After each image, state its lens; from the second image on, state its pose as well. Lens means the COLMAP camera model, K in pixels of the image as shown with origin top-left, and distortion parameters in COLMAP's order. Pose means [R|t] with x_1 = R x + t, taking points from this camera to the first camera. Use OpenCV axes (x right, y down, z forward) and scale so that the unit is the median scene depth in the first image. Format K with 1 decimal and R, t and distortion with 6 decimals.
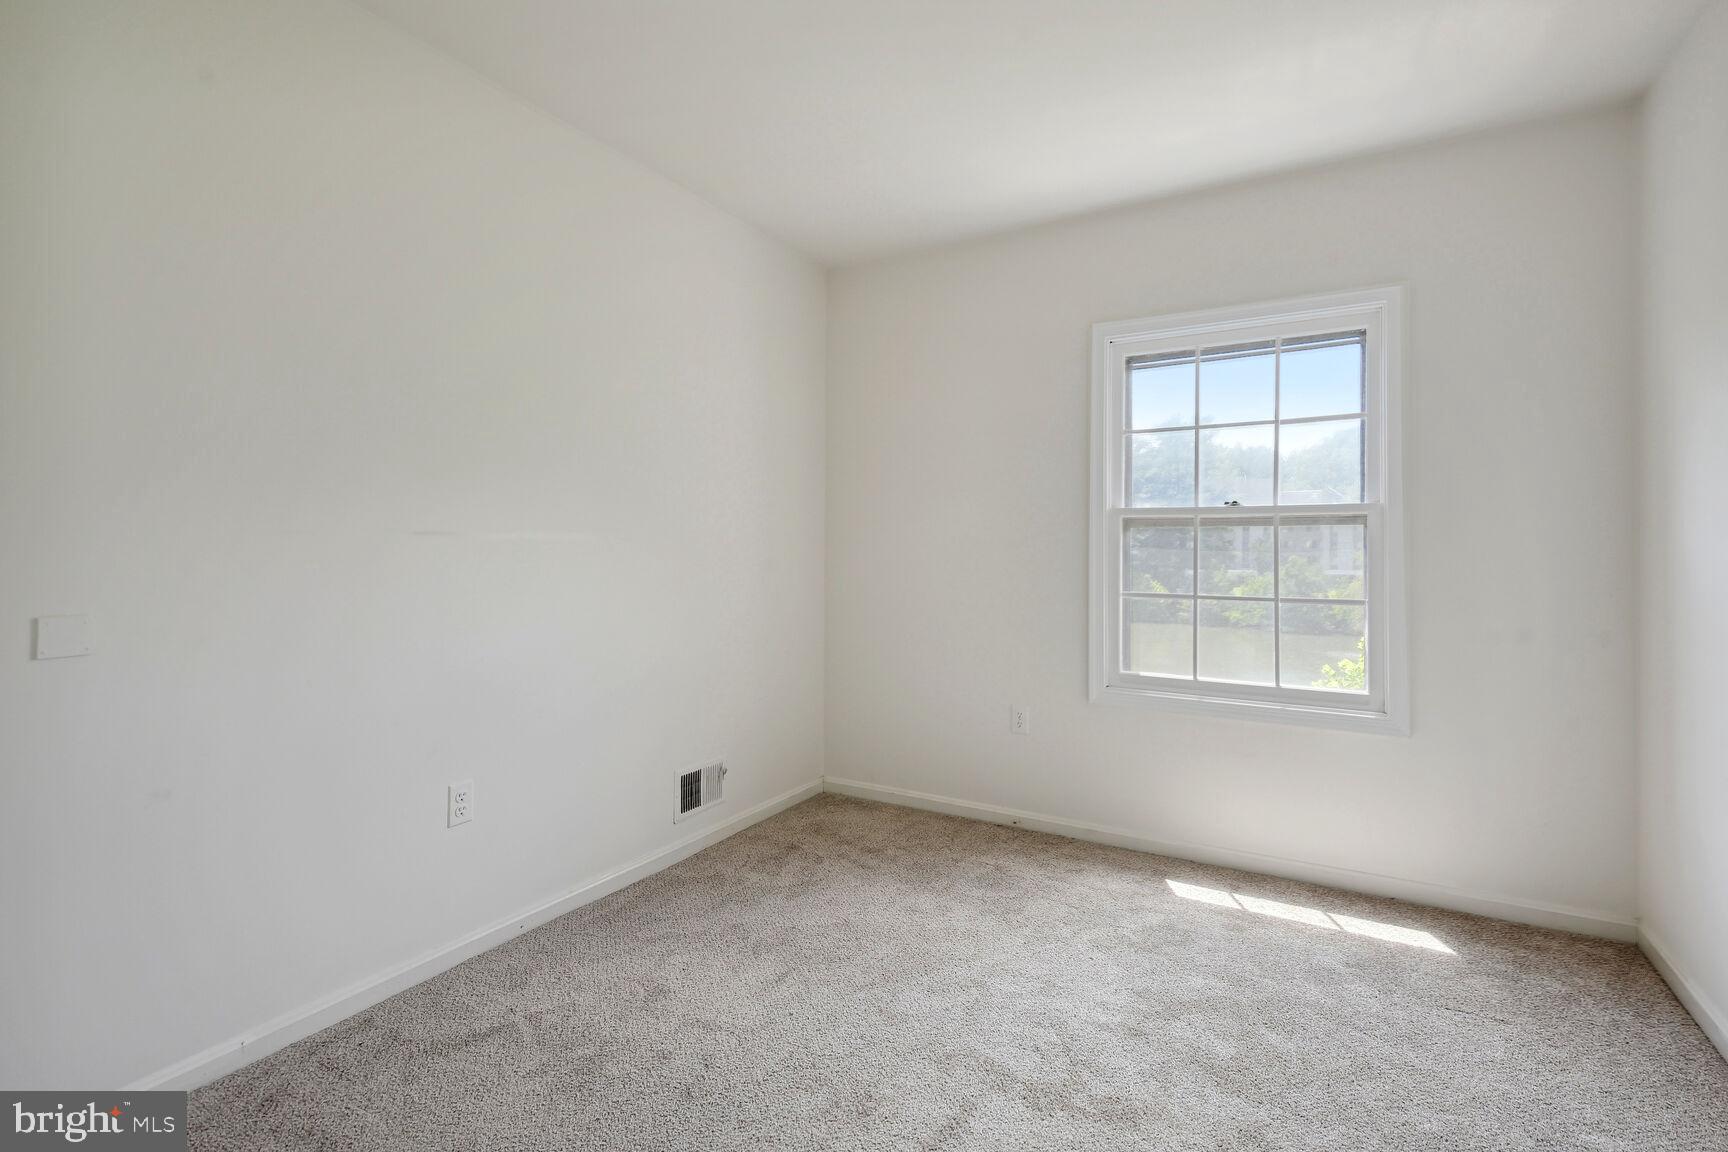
lens RADIAL K [[793.9, 0, 860.8], [0, 793.9, 555.4], [0, 0, 1]] dist [-0.001863, -0.001376]
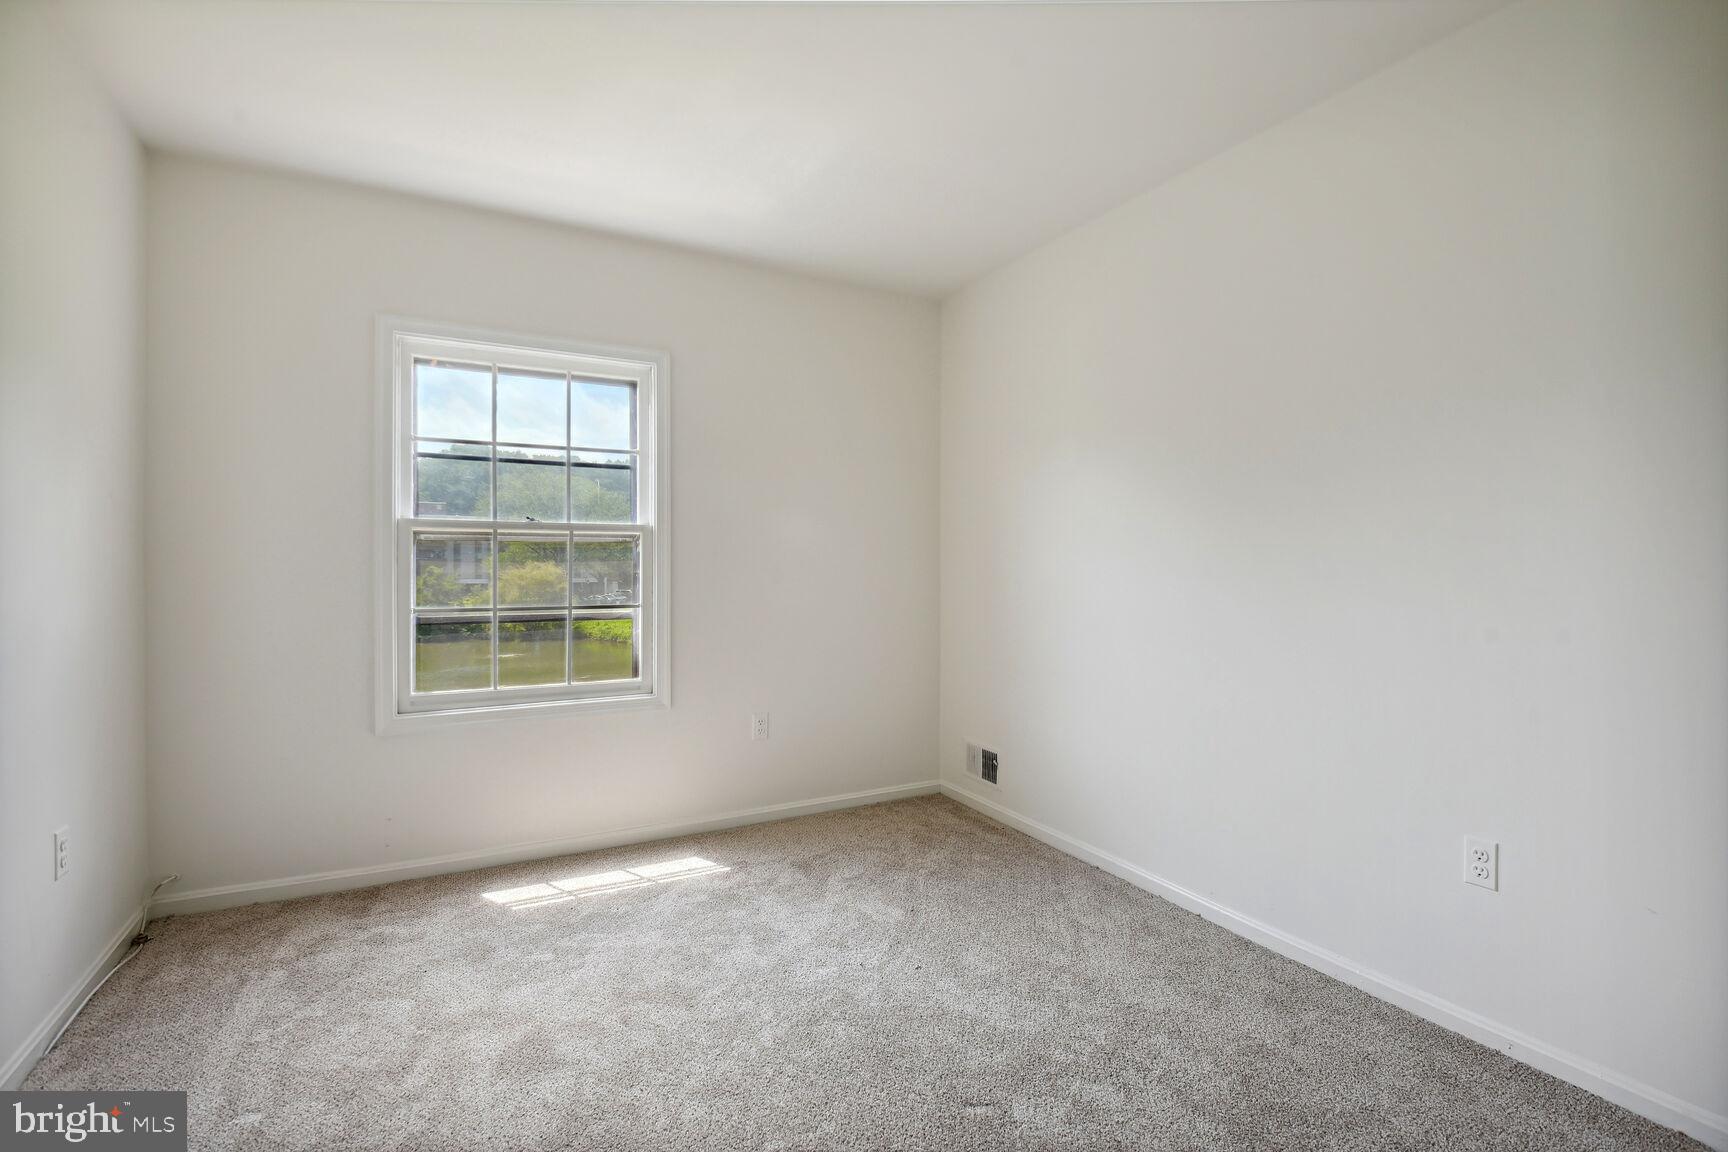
lens RADIAL K [[793.9, 0, 860.8], [0, 793.9, 555.4], [0, 0, 1]] dist [-0.001863, -0.001376]
pose [[0.524564, 0.002996, 0.851366, -0.209755], [0.006754, 0.999948, -0.007681, -0.006664], [-0.851344, 0.009779, 0.524517, 0.063916]]
